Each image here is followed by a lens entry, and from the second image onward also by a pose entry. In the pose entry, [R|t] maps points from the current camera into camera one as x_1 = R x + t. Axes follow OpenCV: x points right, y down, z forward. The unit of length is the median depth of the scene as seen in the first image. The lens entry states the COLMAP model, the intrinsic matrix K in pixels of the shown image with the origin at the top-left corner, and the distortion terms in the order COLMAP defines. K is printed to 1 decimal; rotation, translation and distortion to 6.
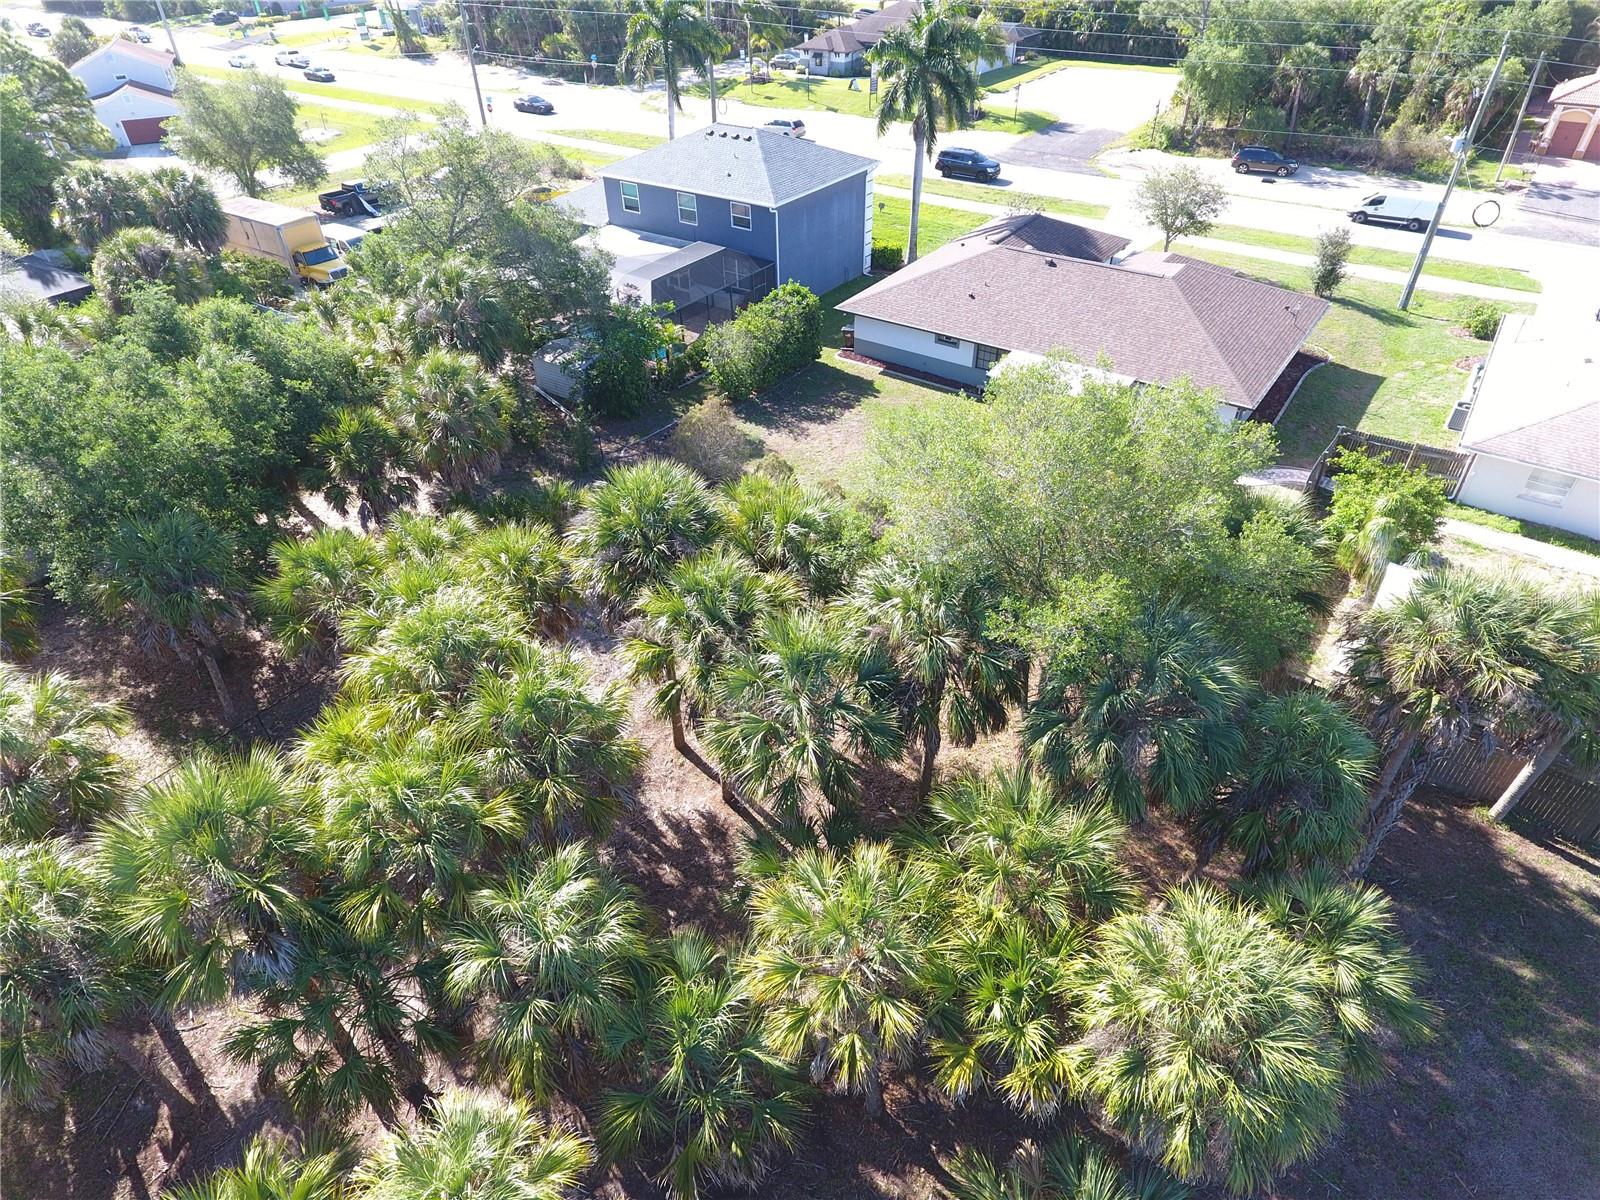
lens RADIAL K [[938.3, 0, 791.9], [0, 938.3, 614.9], [0, 0, 1]] dist [-0.001549, -0.000600]
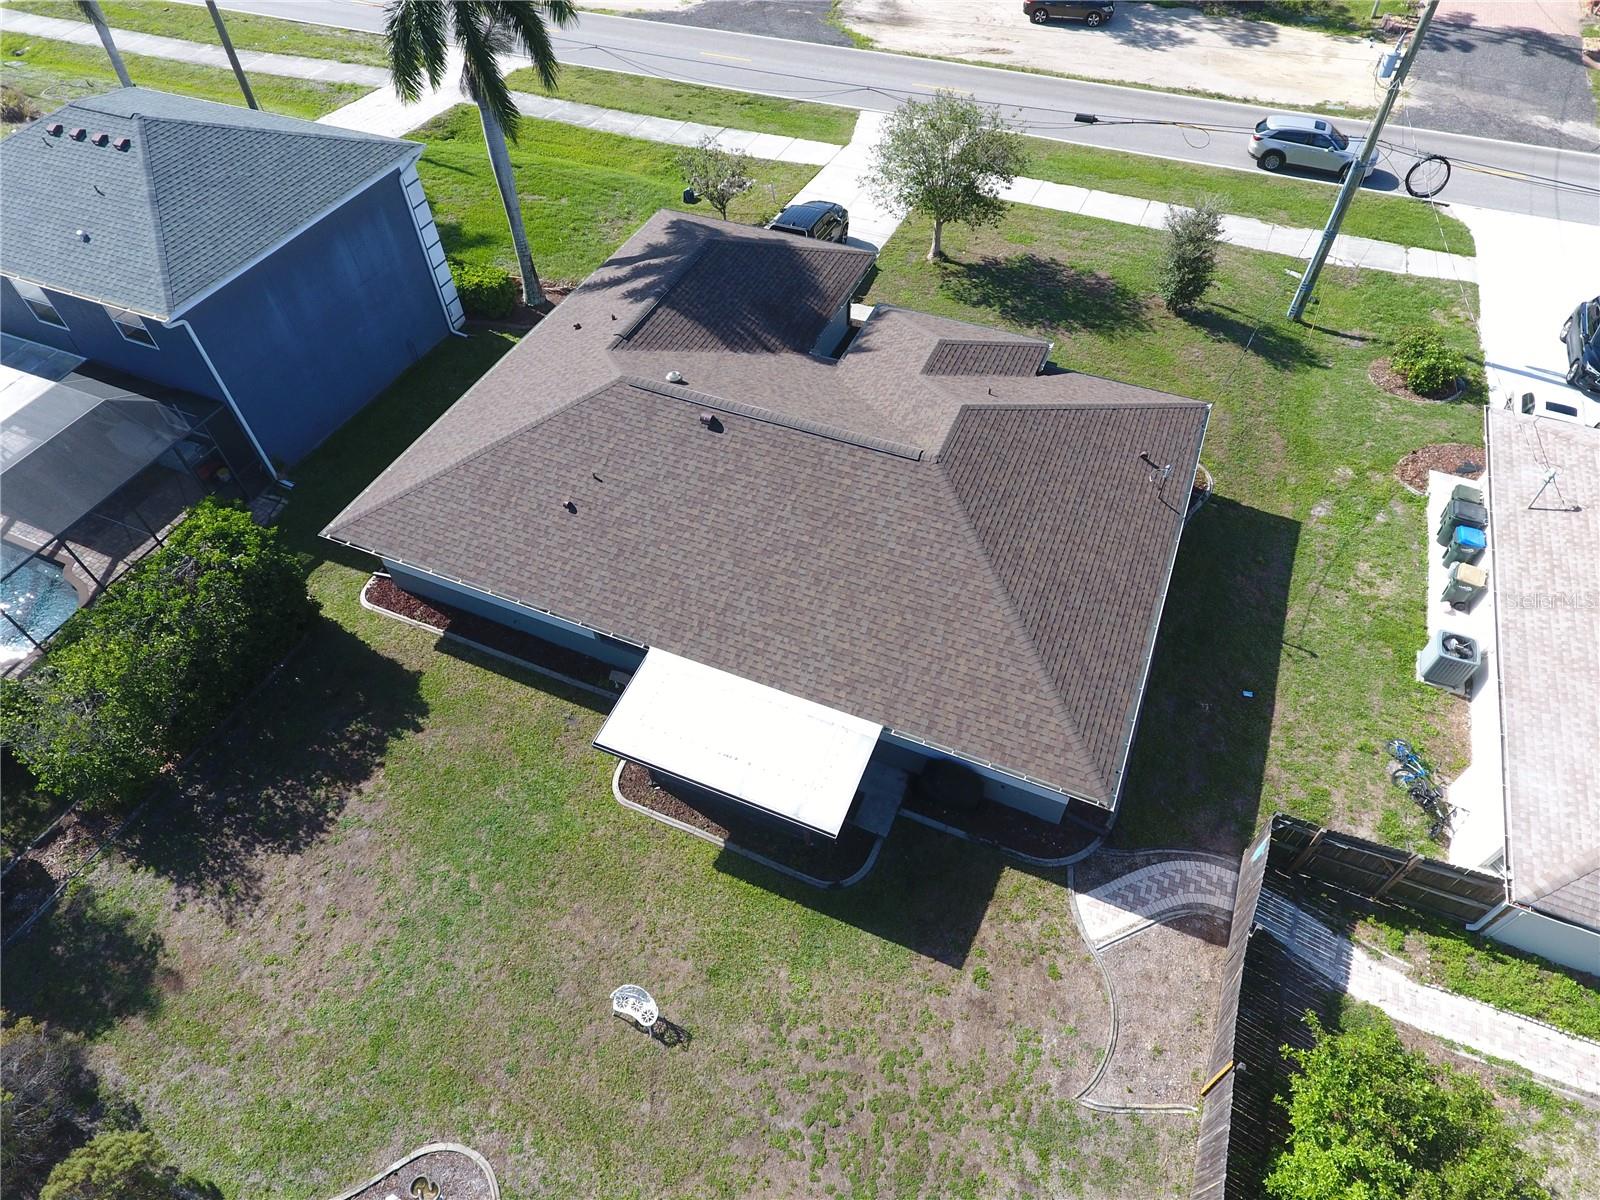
lens RADIAL K [[938.3, 0, 791.9], [0, 938.3, 614.9], [0, 0, 1]] dist [-0.001549, -0.000600]
pose [[0.977313, -0.164746, 0.133109, 0.184193], [0.135271, 0.969104, 0.206250, -0.295133], [-0.162976, -0.183565, 0.969403, 0.374499]]
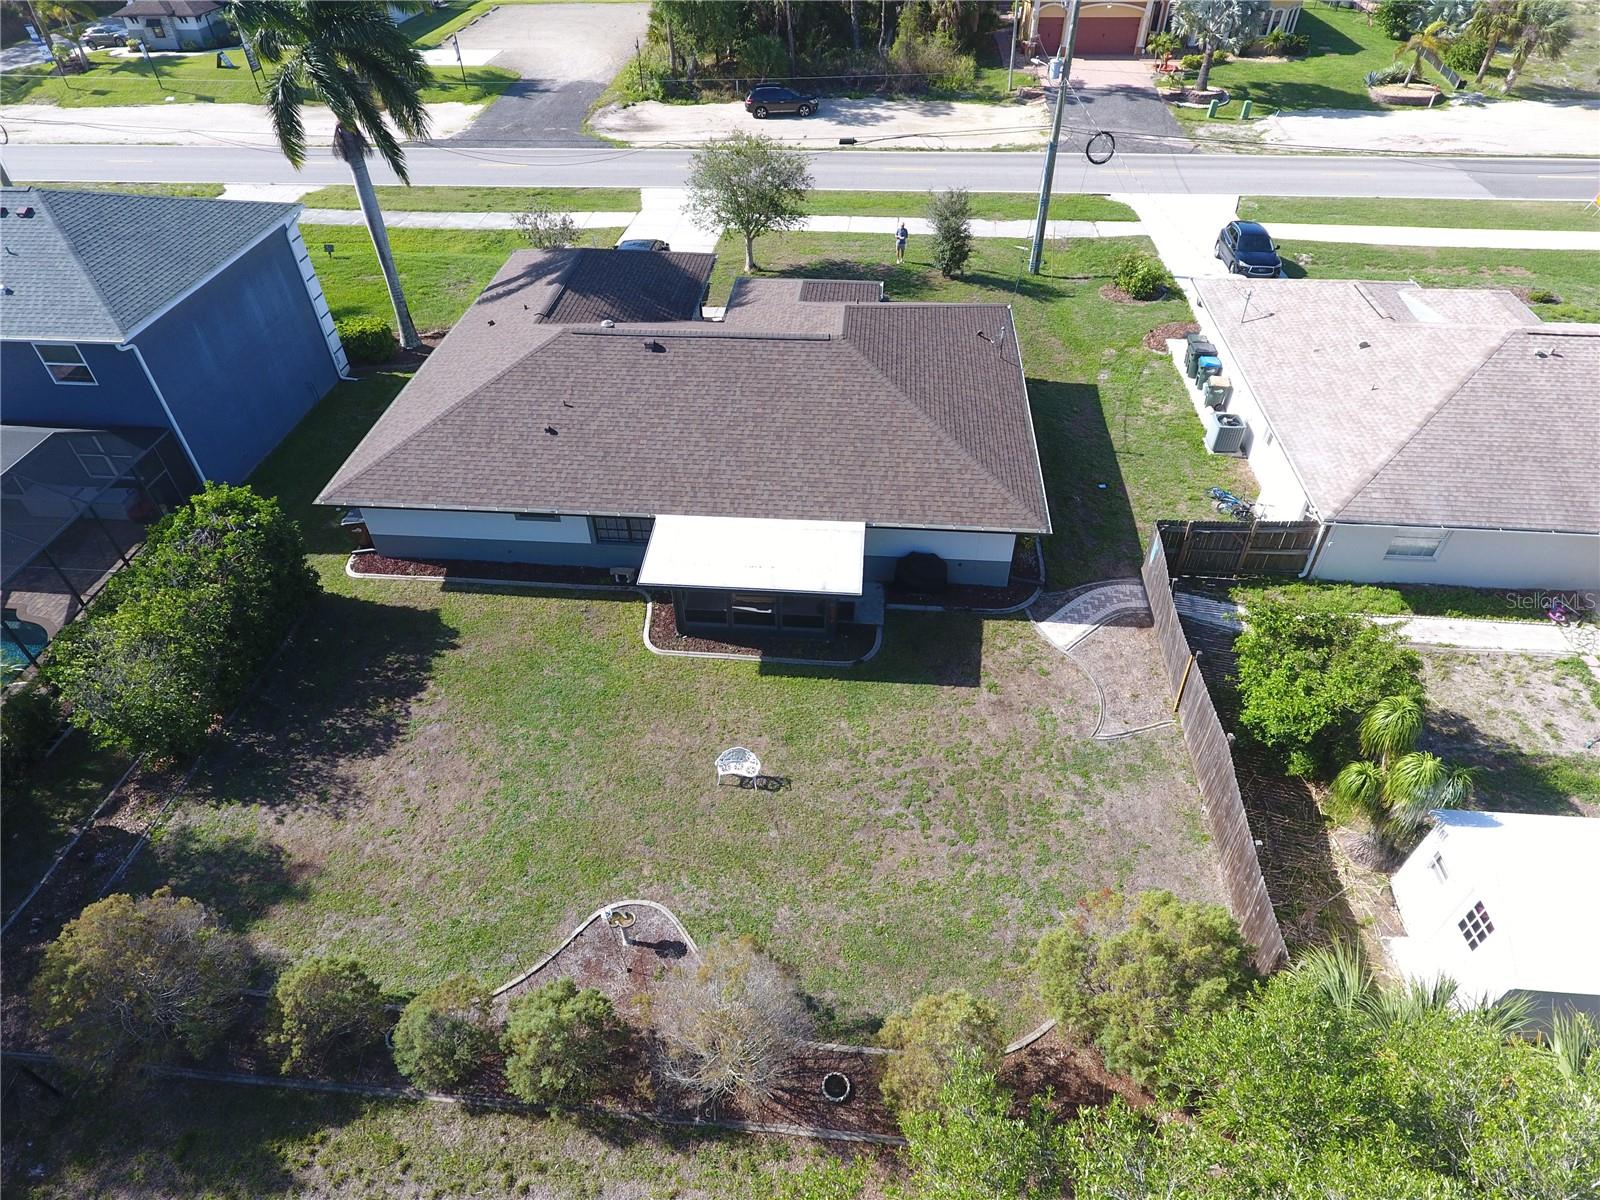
lens RADIAL K [[938.3, 0, 791.9], [0, 938.3, 614.9], [0, 0, 1]] dist [-0.001549, -0.000600]
pose [[0.861329, -0.339959, 0.377545, 0.046820], [0.319062, 0.940264, 0.118752, -0.199548], [-0.395362, 0.018176, 0.918345, 0.313044]]
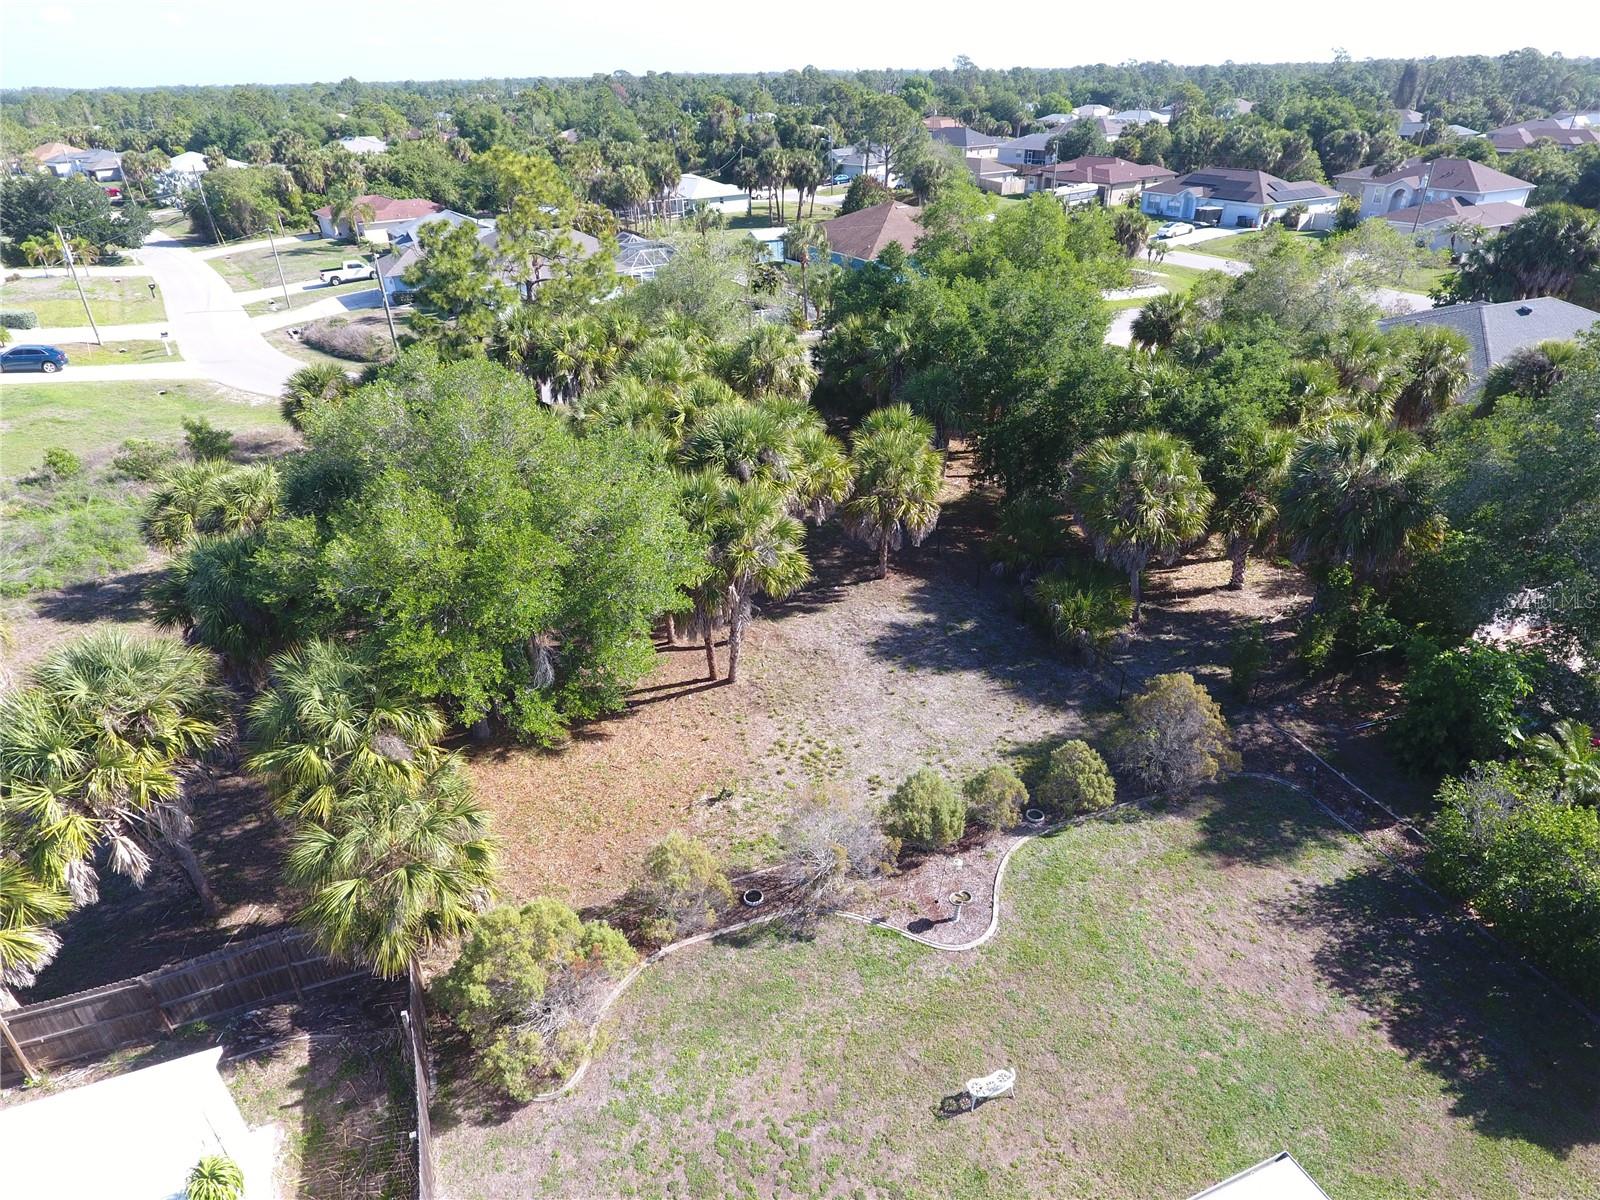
lens RADIAL K [[938.3, 0, 791.9], [0, 938.3, 614.9], [0, 0, 1]] dist [-0.001549, -0.000600]
pose [[-0.536959, 0.445976, -0.716087, 0.353736], [-0.507004, 0.507835, 0.696456, -0.382278], [0.674256, 0.737027, -0.046575, 0.521362]]
